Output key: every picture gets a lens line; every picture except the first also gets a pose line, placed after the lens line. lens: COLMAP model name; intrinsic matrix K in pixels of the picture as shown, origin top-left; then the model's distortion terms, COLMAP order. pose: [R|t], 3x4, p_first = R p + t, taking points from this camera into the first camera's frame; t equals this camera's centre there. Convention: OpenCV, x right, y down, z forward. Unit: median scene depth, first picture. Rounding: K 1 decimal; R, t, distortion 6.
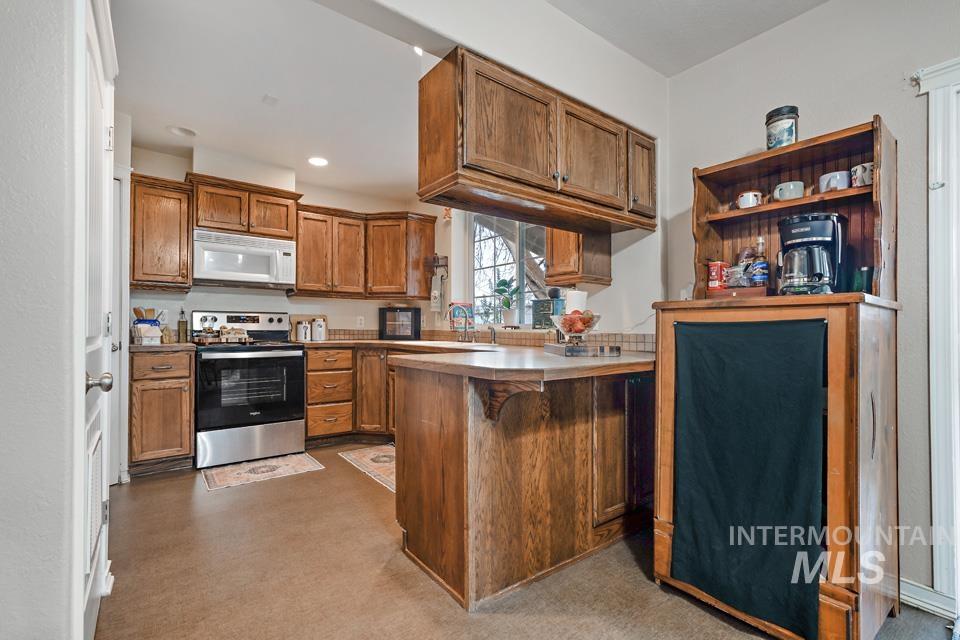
lens RADIAL K [[444.3, 0, 485.8], [0, 444.3, 327.9], [0, 0, 1]] dist [-0.003530, 0.000348]
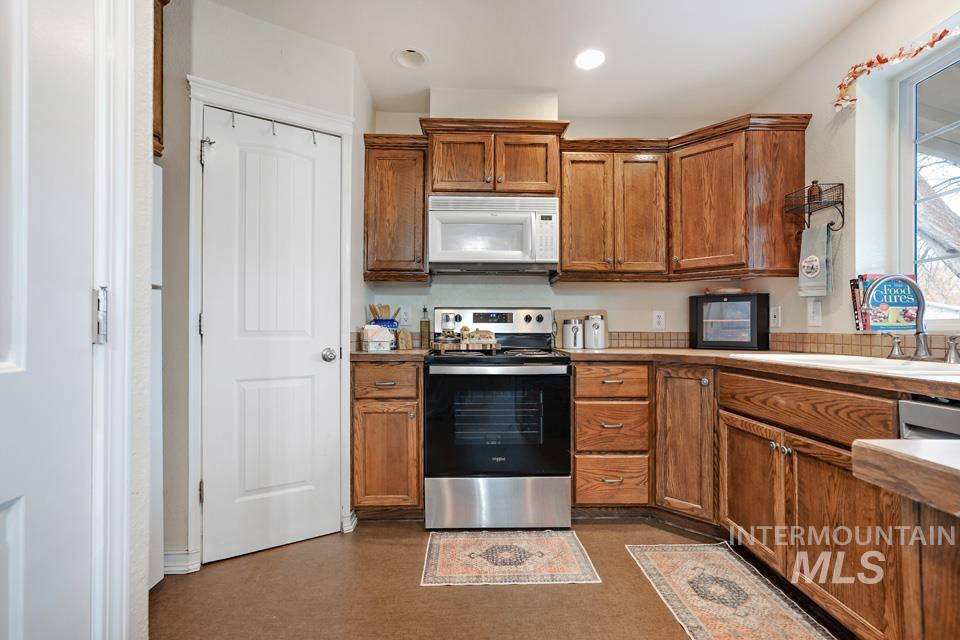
lens RADIAL K [[444.3, 0, 485.8], [0, 444.3, 327.9], [0, 0, 1]] dist [-0.003530, 0.000348]
pose [[0.813907, -0.007692, -0.580944, -0.136943], [0.002523, 0.999950, -0.009704, 0.004184], [0.580990, 0.006432, 0.813885, 0.406304]]
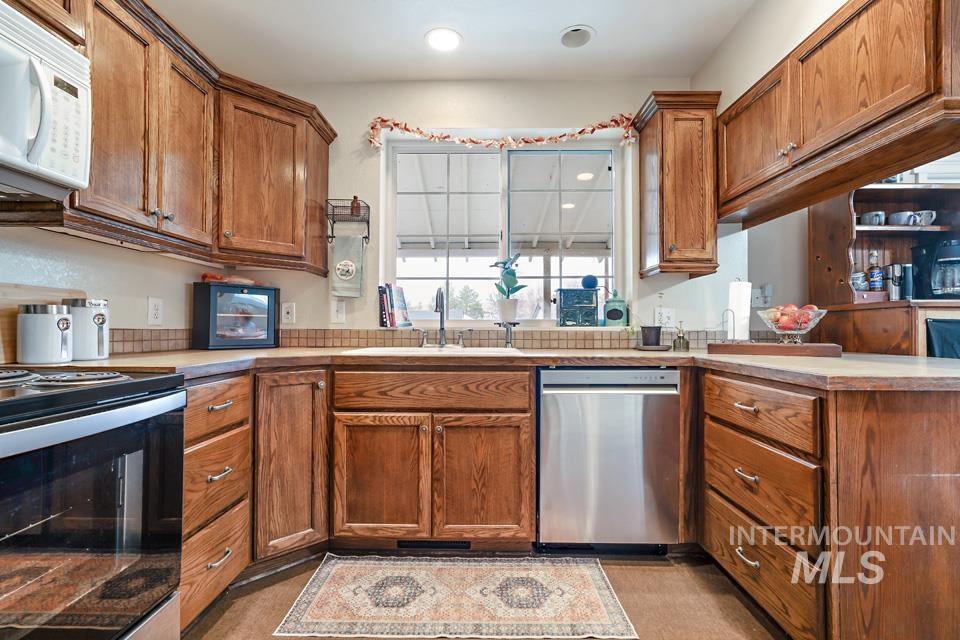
lens RADIAL K [[425.1, 0, 480.0], [0, 425.1, 320.0], [0, 0, 1]] dist [-0.009717, 0.000151]
pose [[0.603694, 0.009663, 0.797158, -0.504508], [0.001295, 0.999913, -0.013102, 0.001273], [-0.797215, 0.008942, 0.603629, 0.589965]]
